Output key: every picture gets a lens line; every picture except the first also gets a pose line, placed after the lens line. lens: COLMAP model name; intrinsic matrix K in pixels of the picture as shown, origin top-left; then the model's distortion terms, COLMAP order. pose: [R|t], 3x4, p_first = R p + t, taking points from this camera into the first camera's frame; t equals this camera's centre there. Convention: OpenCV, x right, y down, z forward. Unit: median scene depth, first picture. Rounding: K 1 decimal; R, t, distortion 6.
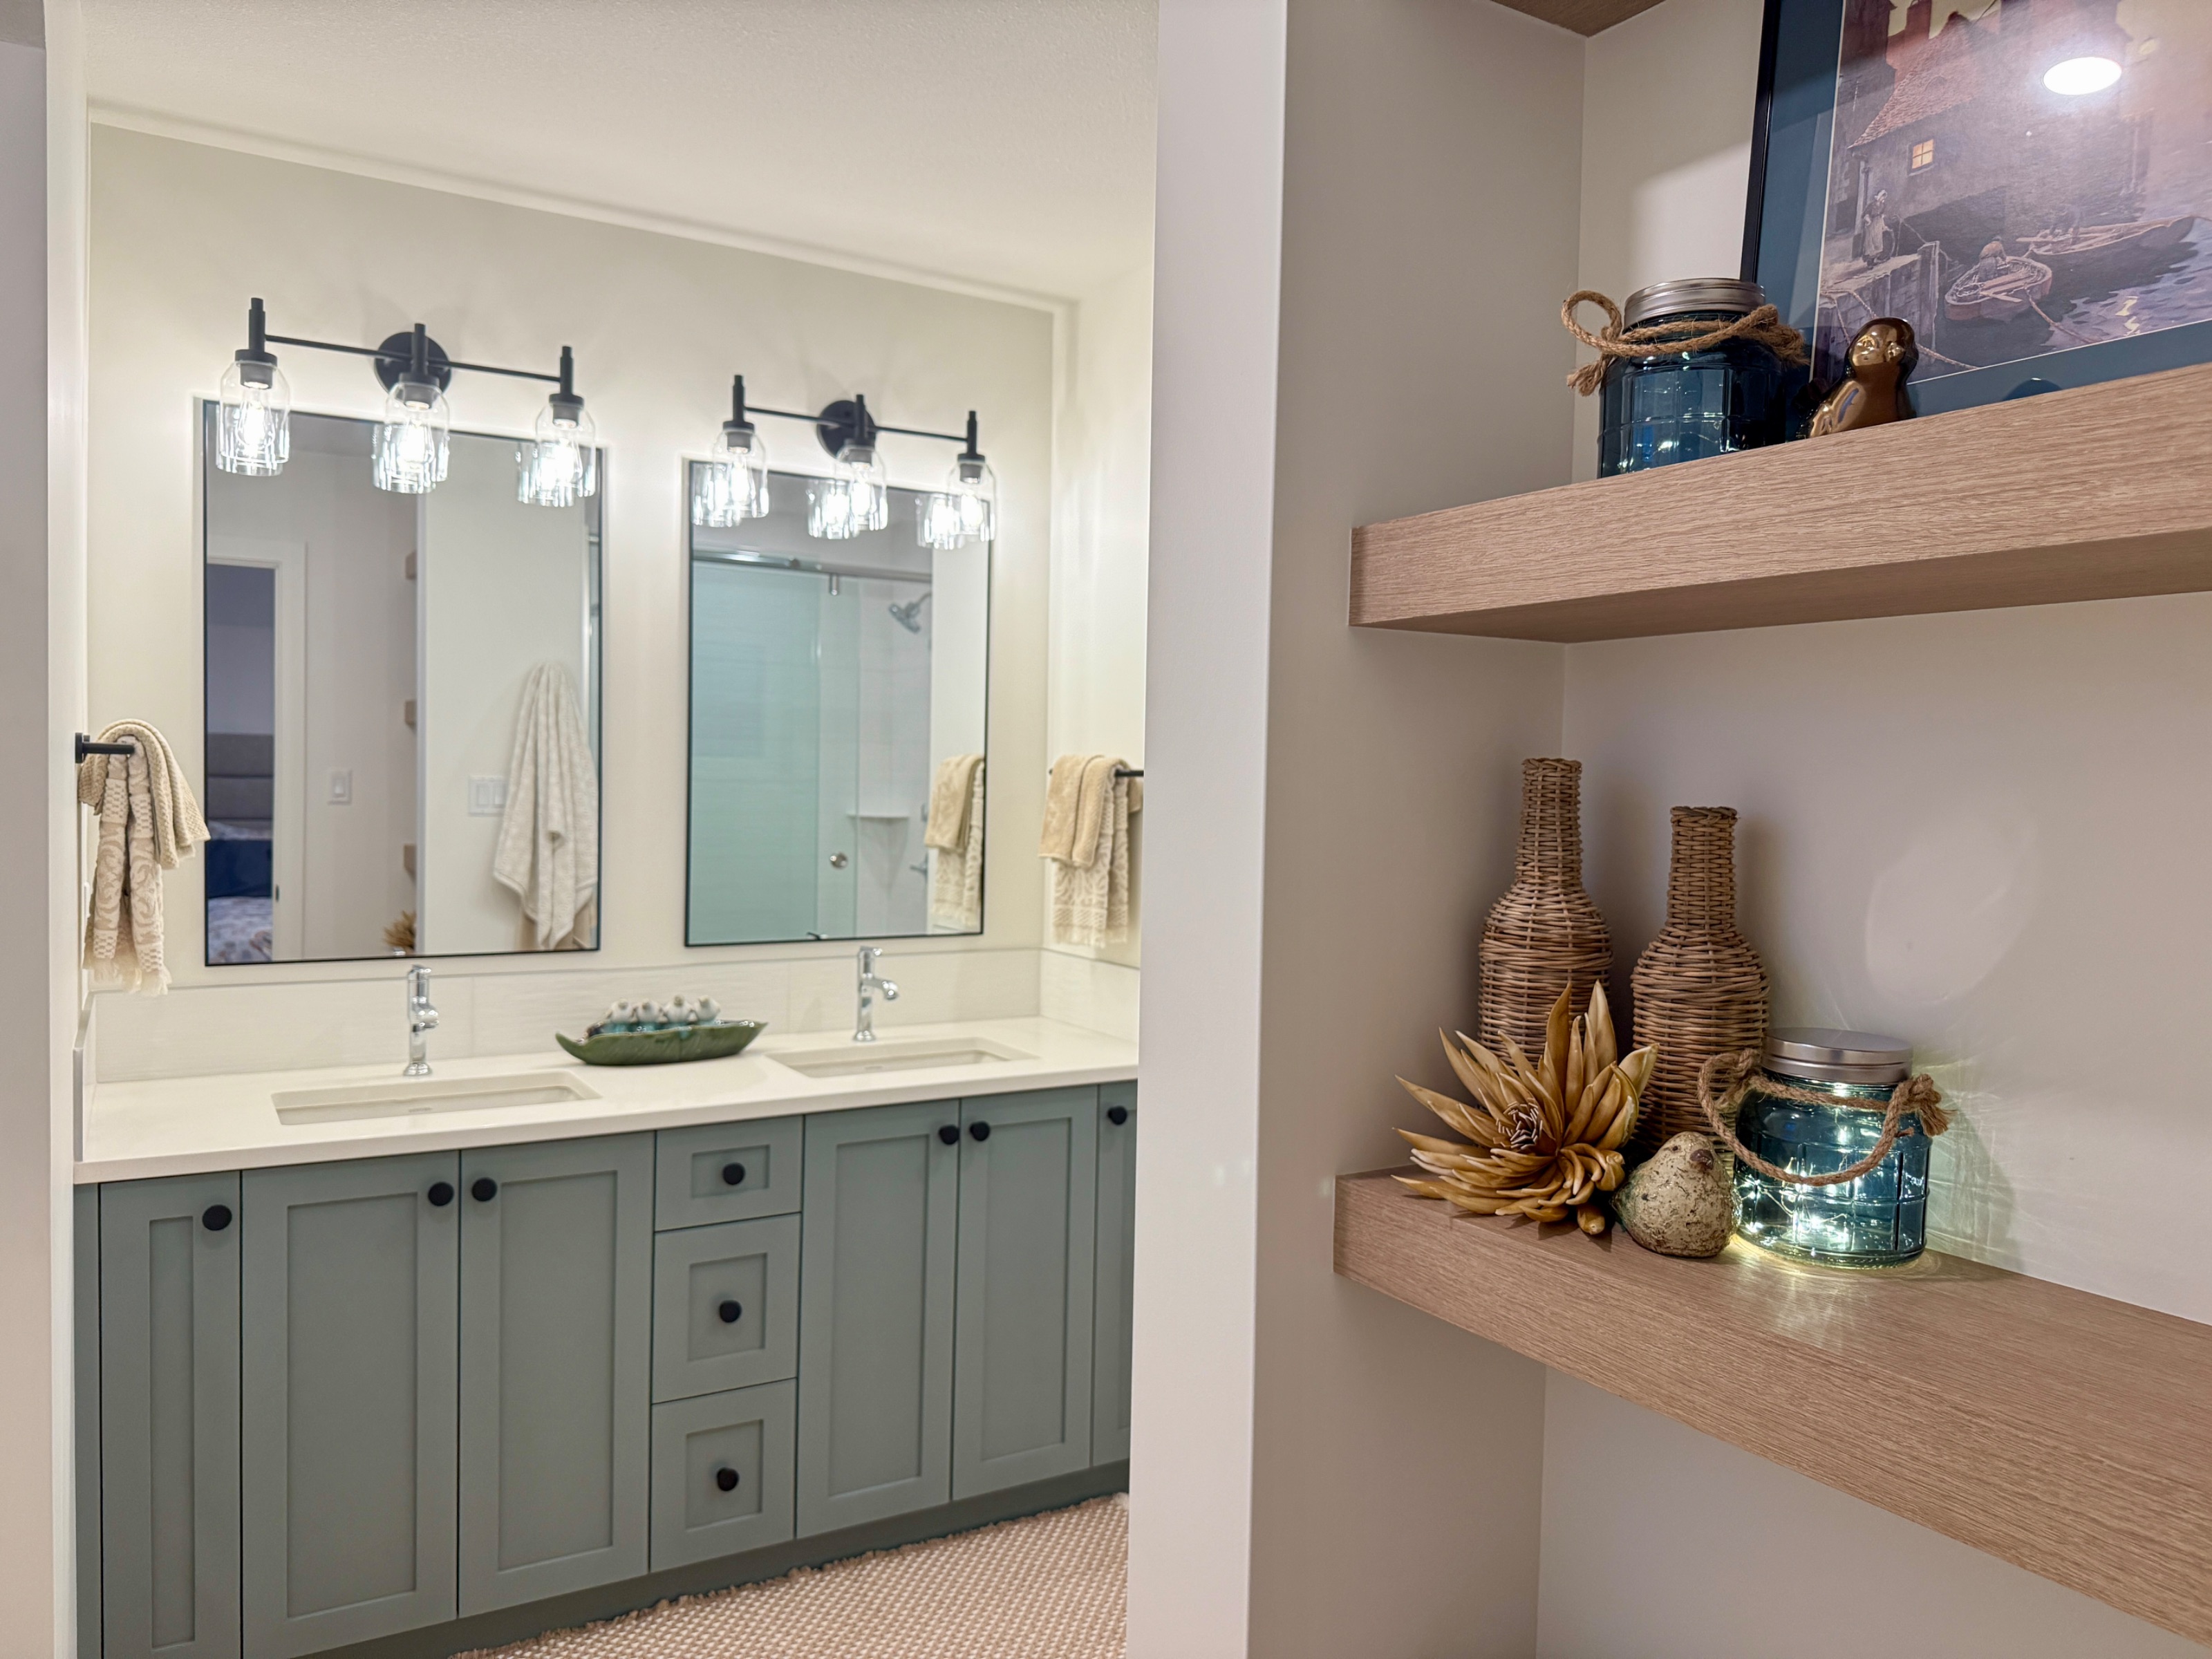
lens RADIAL K [[1556.3, 0, 1106.0], [0, 1556.3, 829.5], [0, 0, 1]] dist [0.158743, -0.269259]
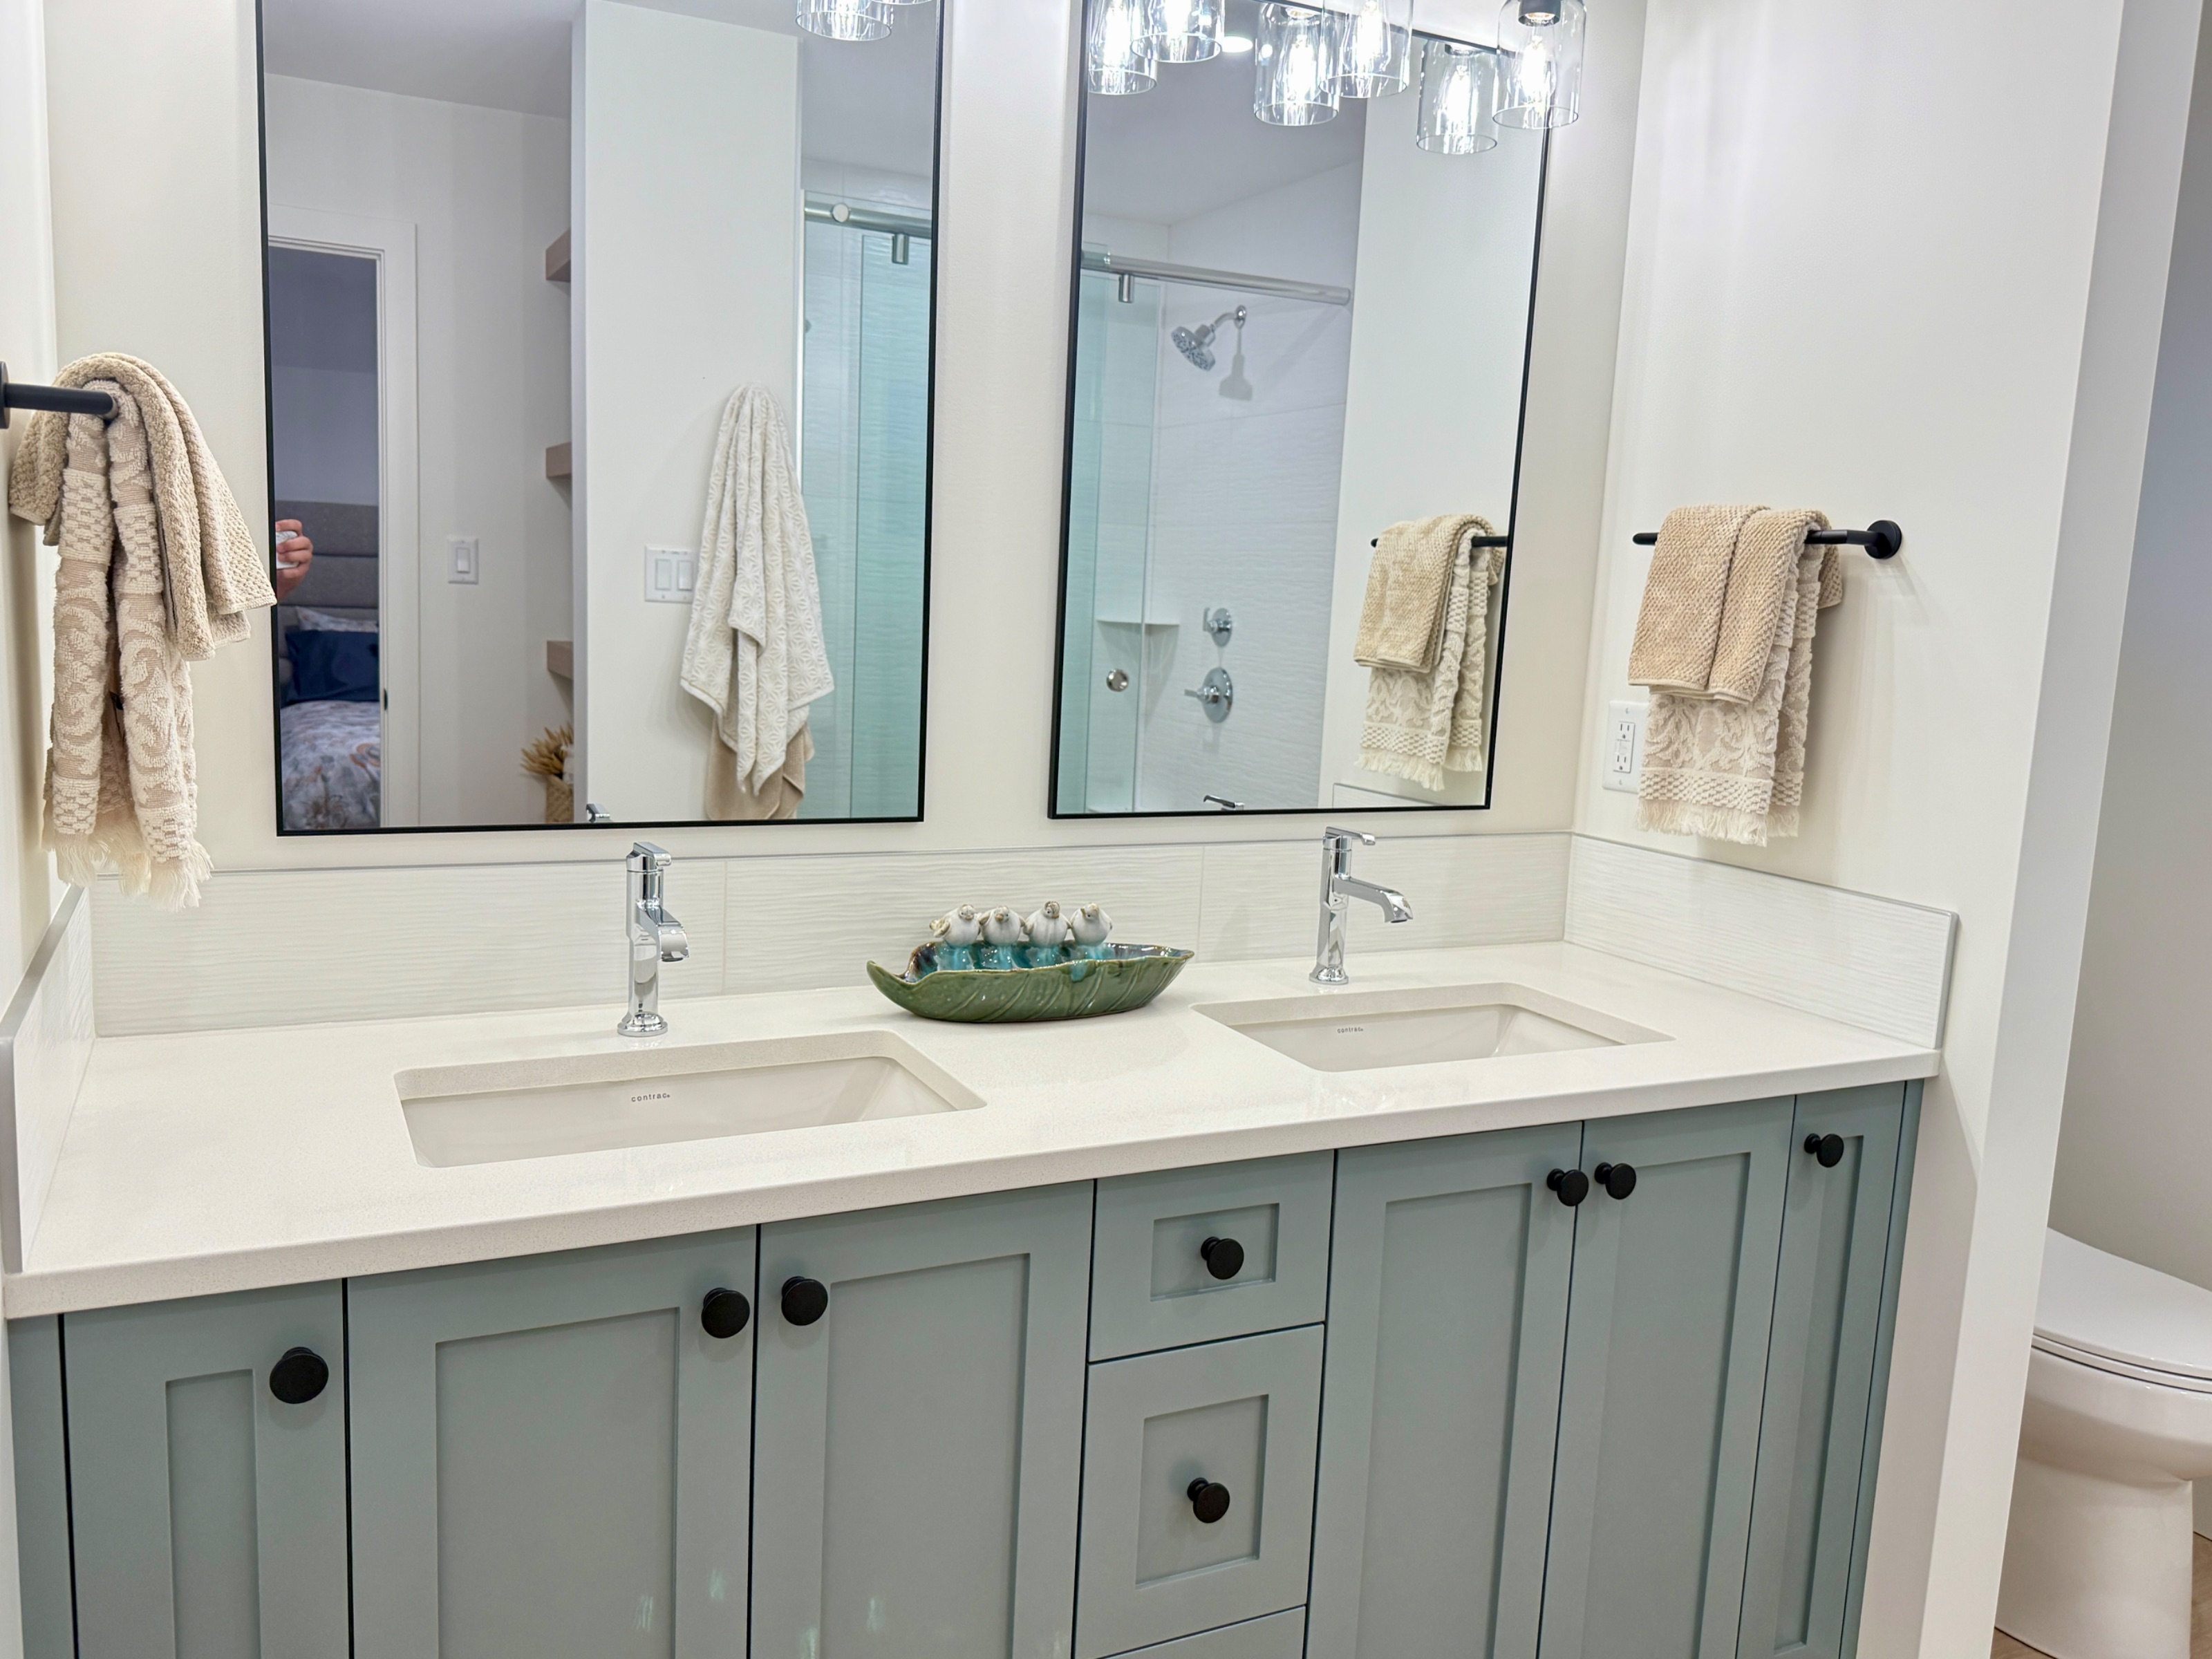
lens RADIAL K [[1648.3, 0, 1112.2], [0, 1648.3, 816.7], [0, 0, 1]] dist [0.189487, -0.338383]
pose [[0.997122, 0.034139, -0.067693, -0.207083], [-0.027293, 0.994654, 0.099595, 0.010611], [0.070731, -0.097461, 0.992723, 0.383008]]
